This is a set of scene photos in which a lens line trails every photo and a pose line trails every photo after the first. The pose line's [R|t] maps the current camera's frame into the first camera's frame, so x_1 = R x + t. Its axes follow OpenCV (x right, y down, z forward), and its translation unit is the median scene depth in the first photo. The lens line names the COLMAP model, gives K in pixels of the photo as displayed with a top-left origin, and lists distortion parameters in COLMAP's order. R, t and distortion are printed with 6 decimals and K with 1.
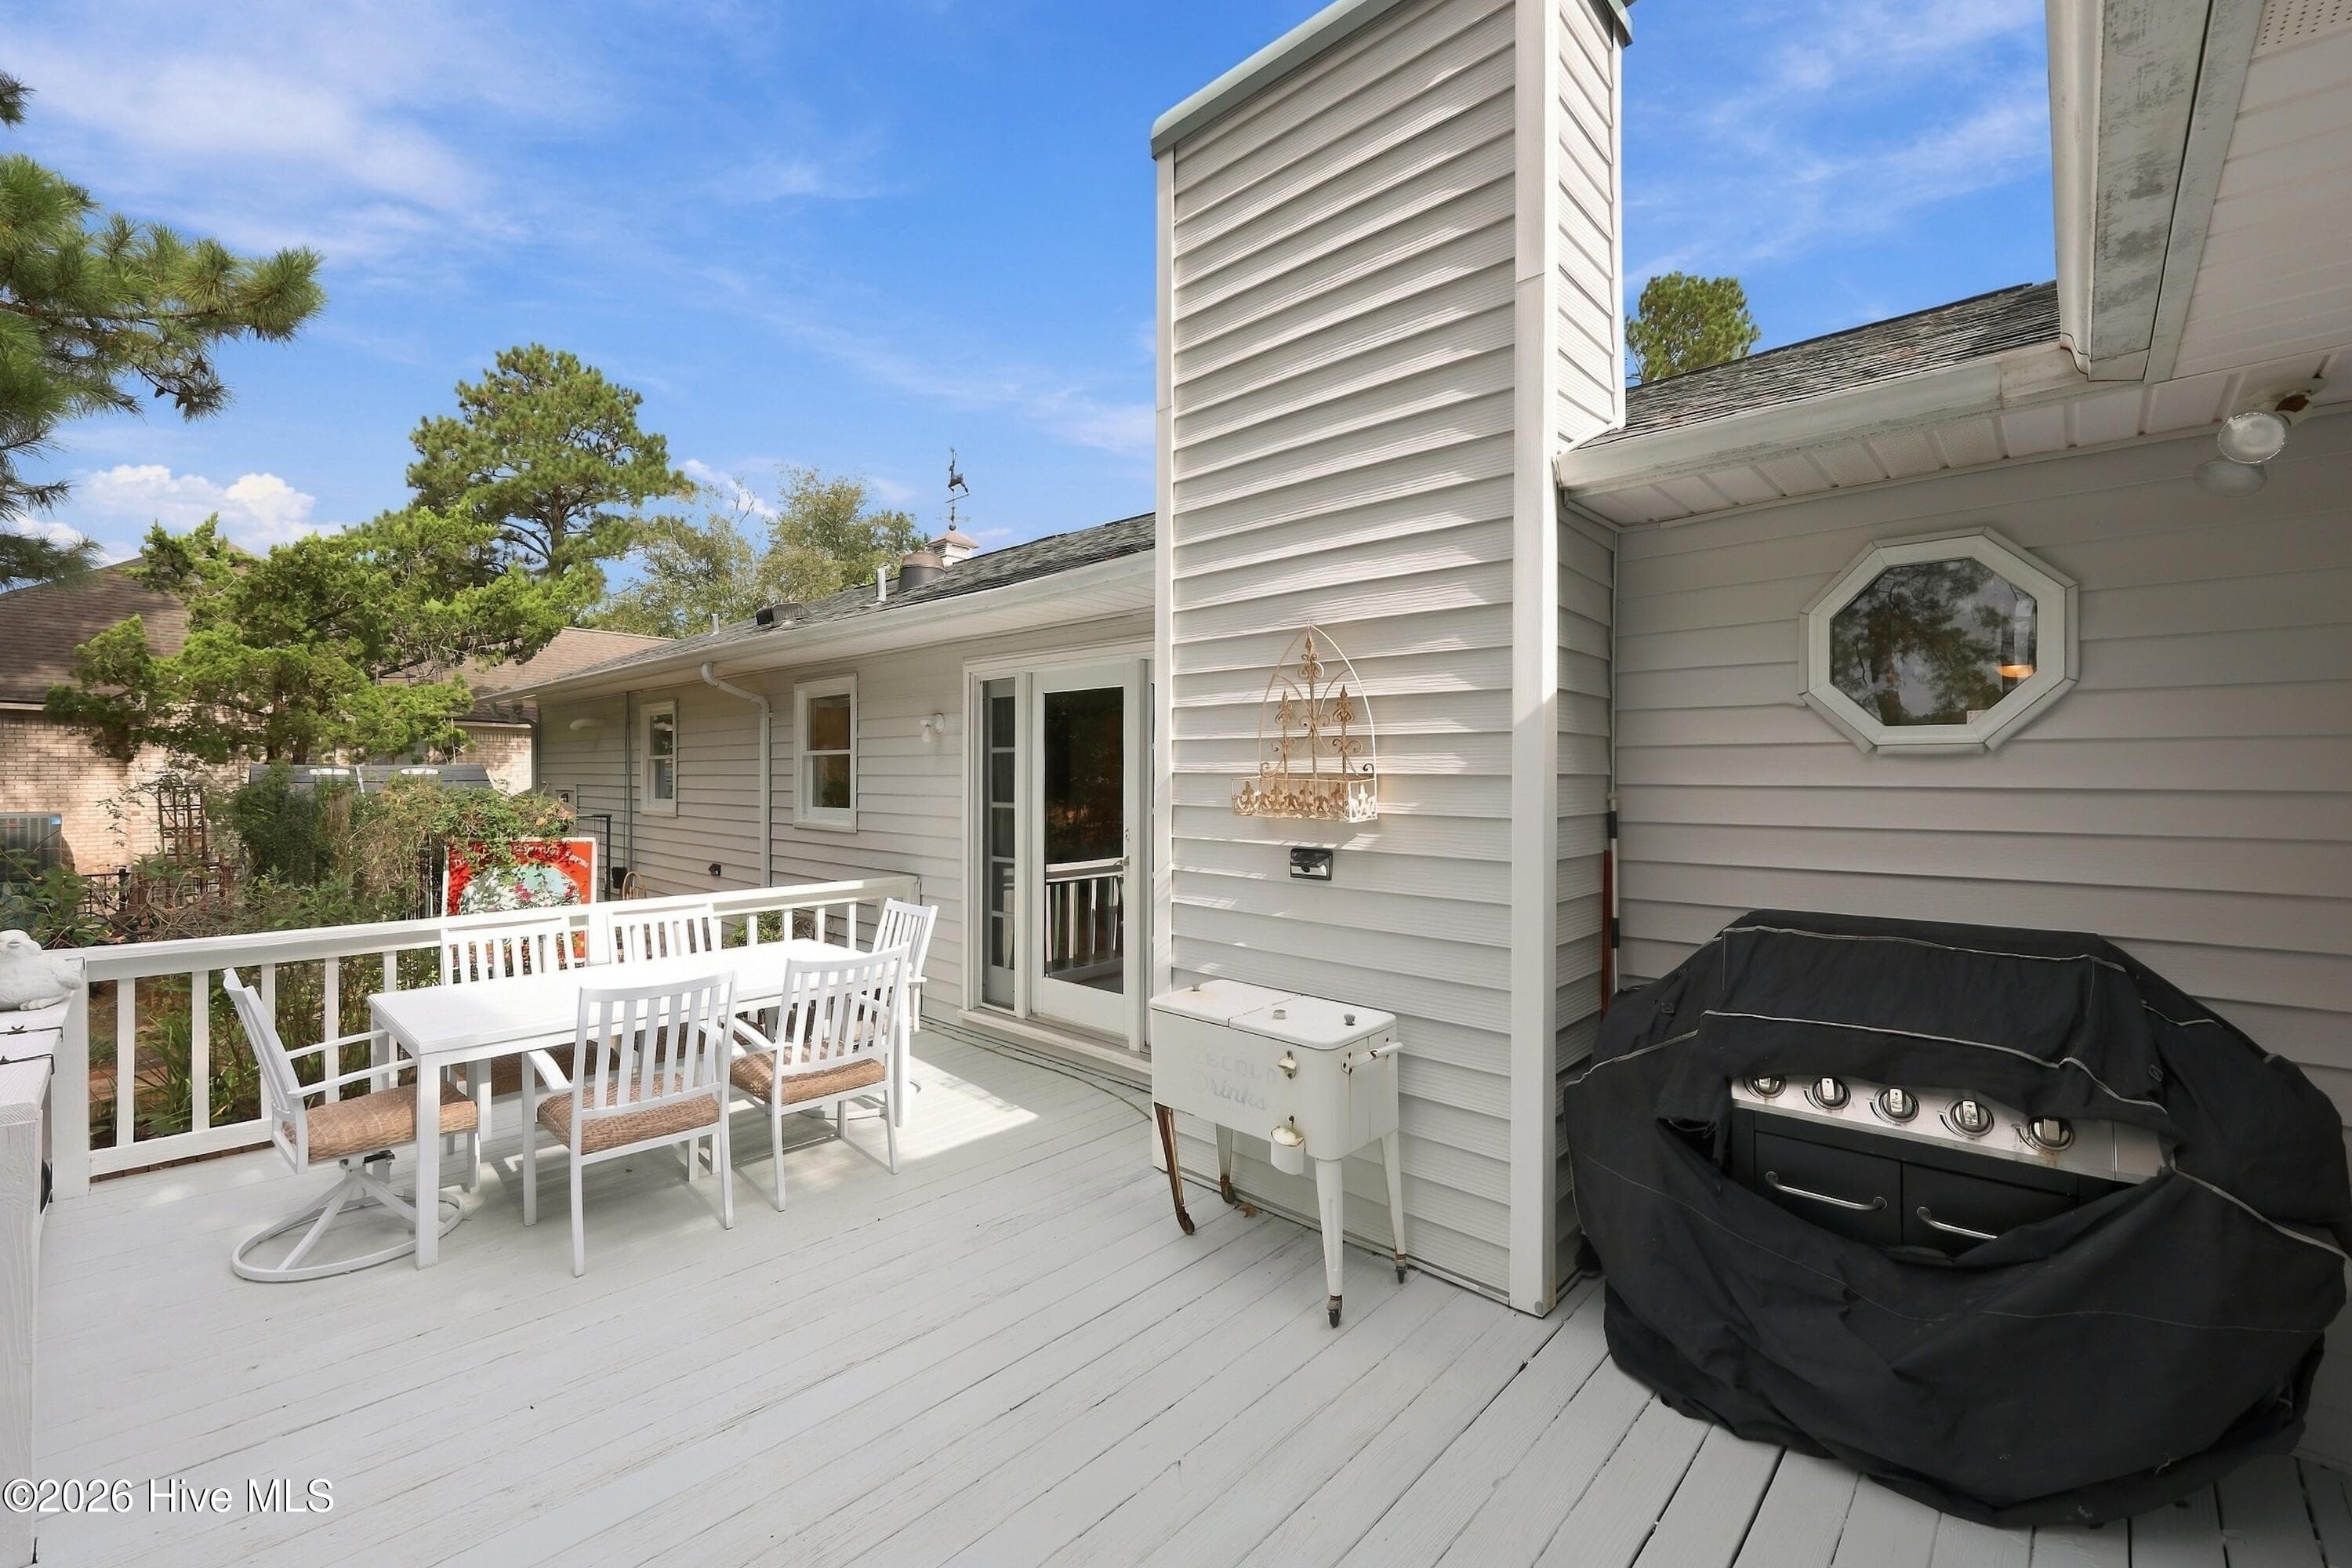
lens RADIAL K [[959.7, 0, 1168.4], [0, 959.7, 776.0], [0, 0, 1]] dist [-0.002775, 0.002155]
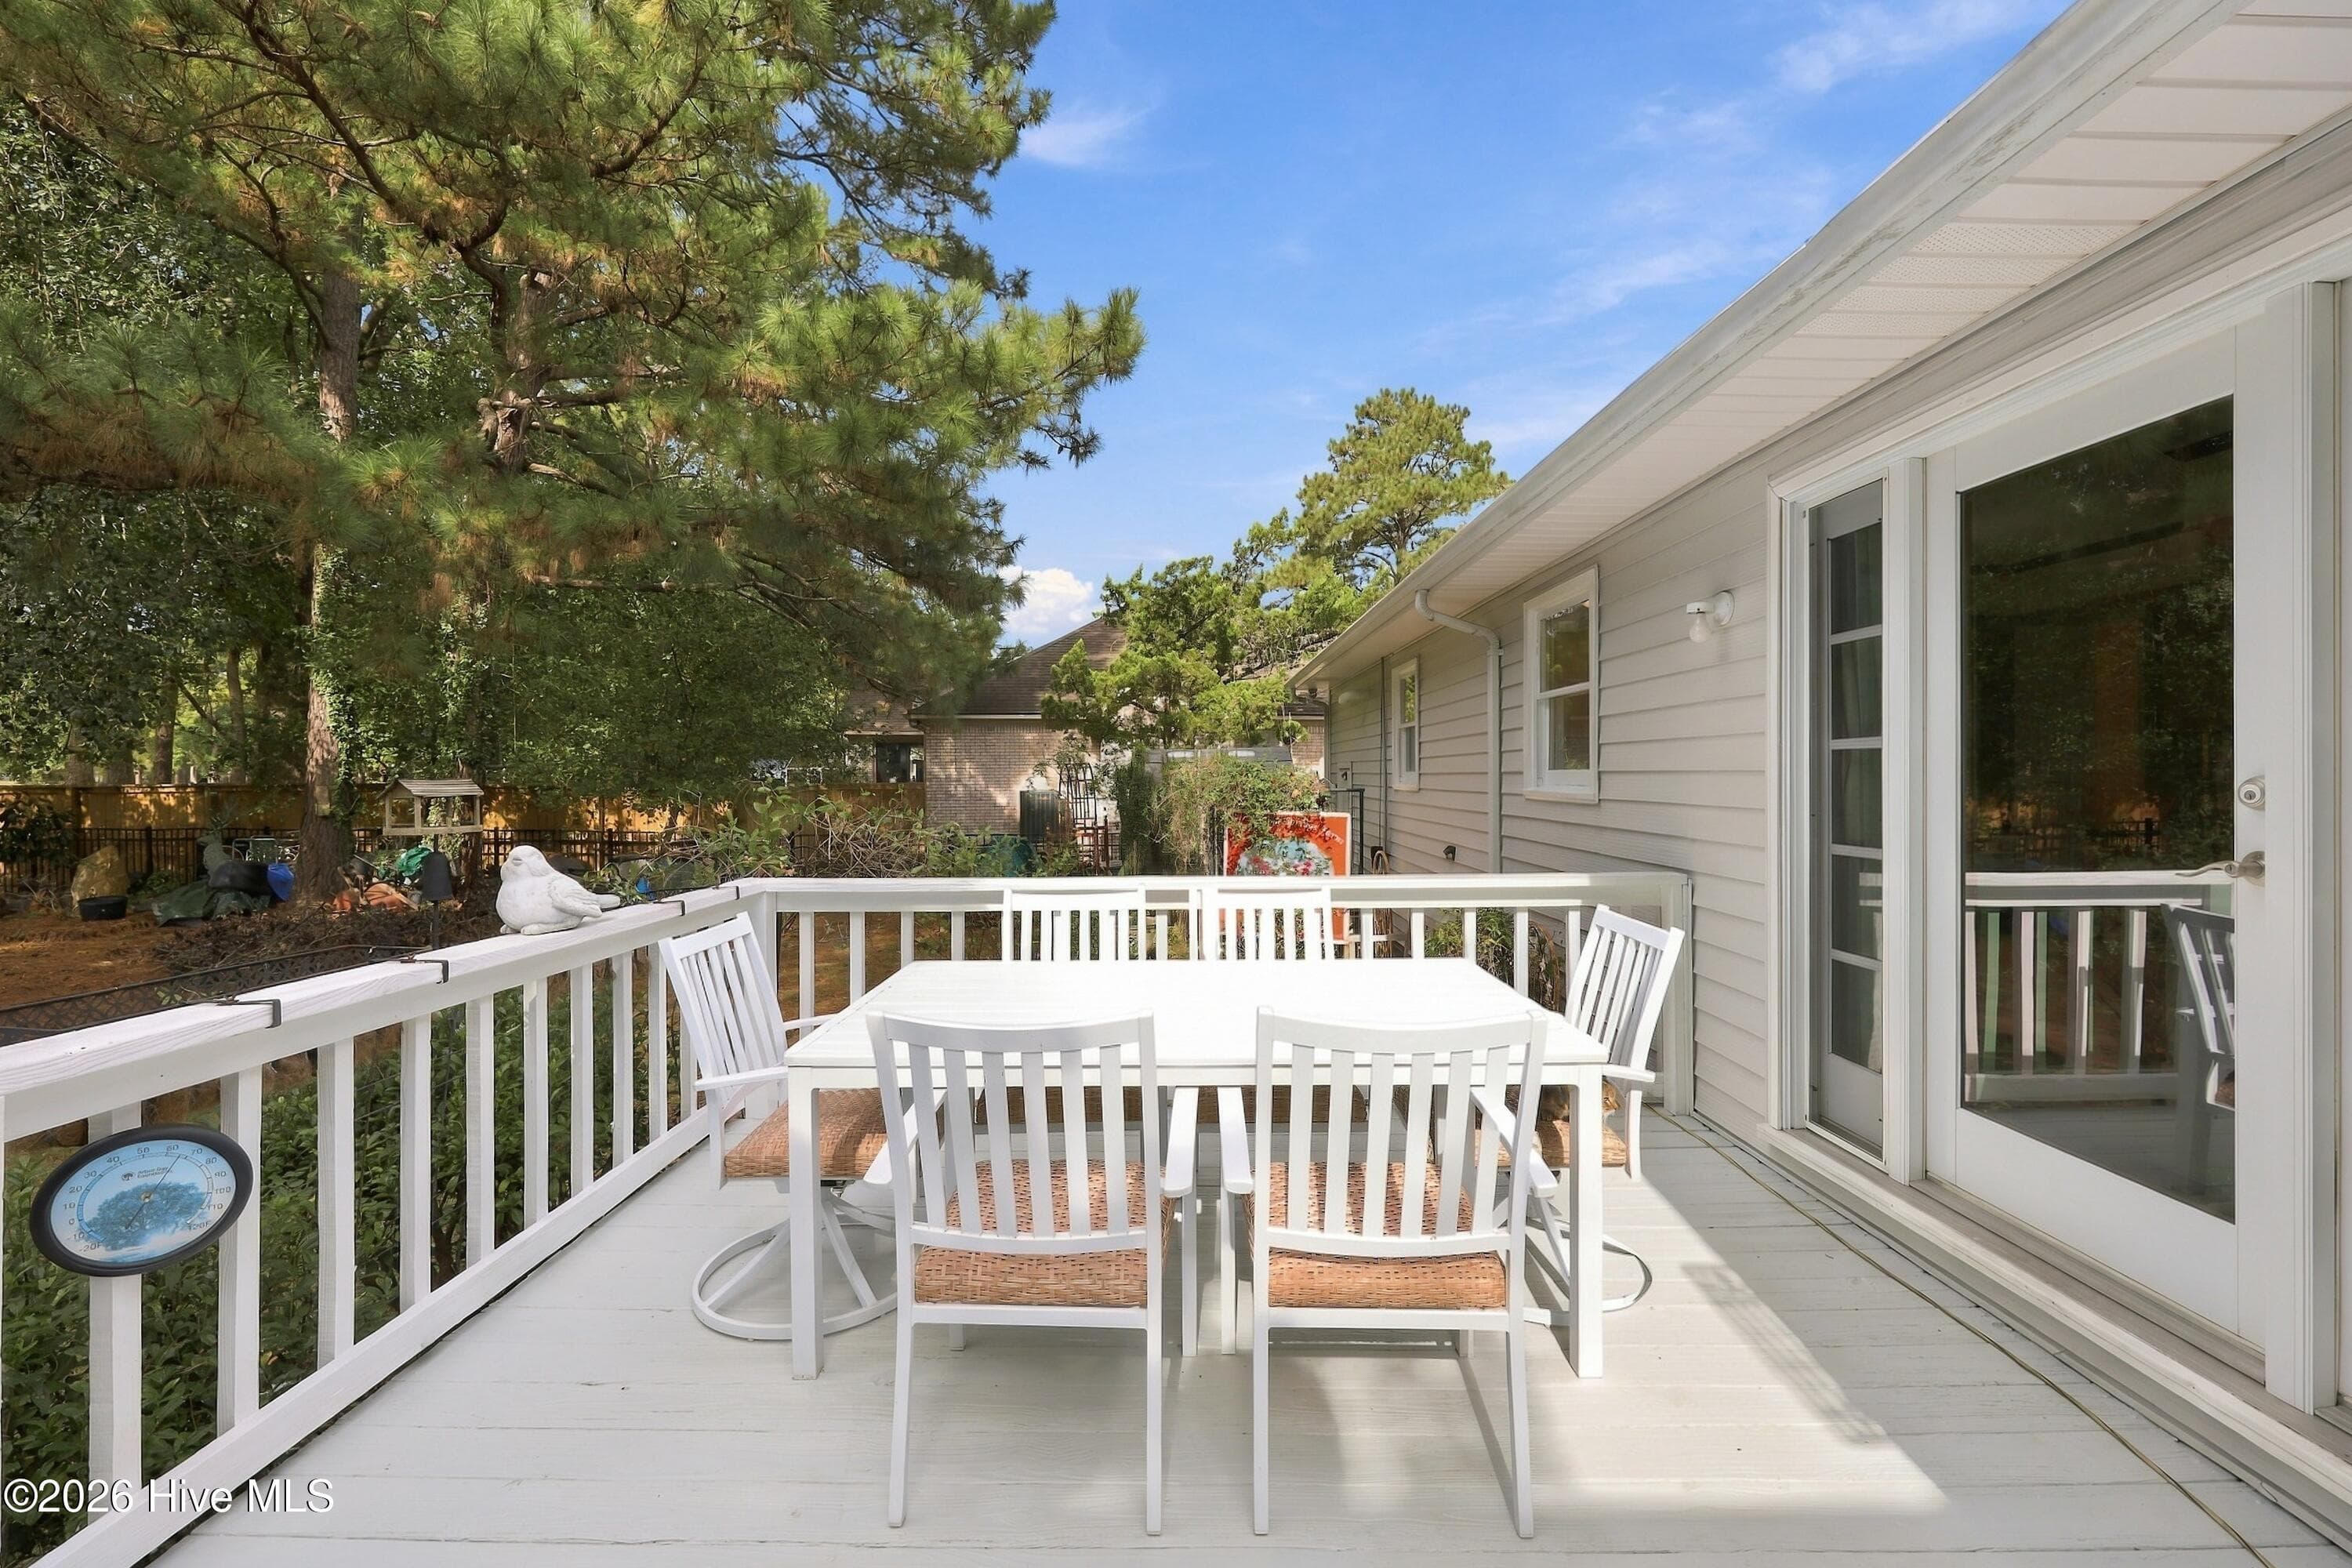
lens RADIAL K [[959.7, 0, 1175.1], [0, 959.7, 776.9], [0, 0, 1]] dist [-0.002775, 0.002155]
pose [[0.686288, -0.001422, -0.727328, -0.037589], [0.003955, 0.999991, 0.001777, 0.033488], [0.727319, -0.004096, 0.686288, 0.289640]]
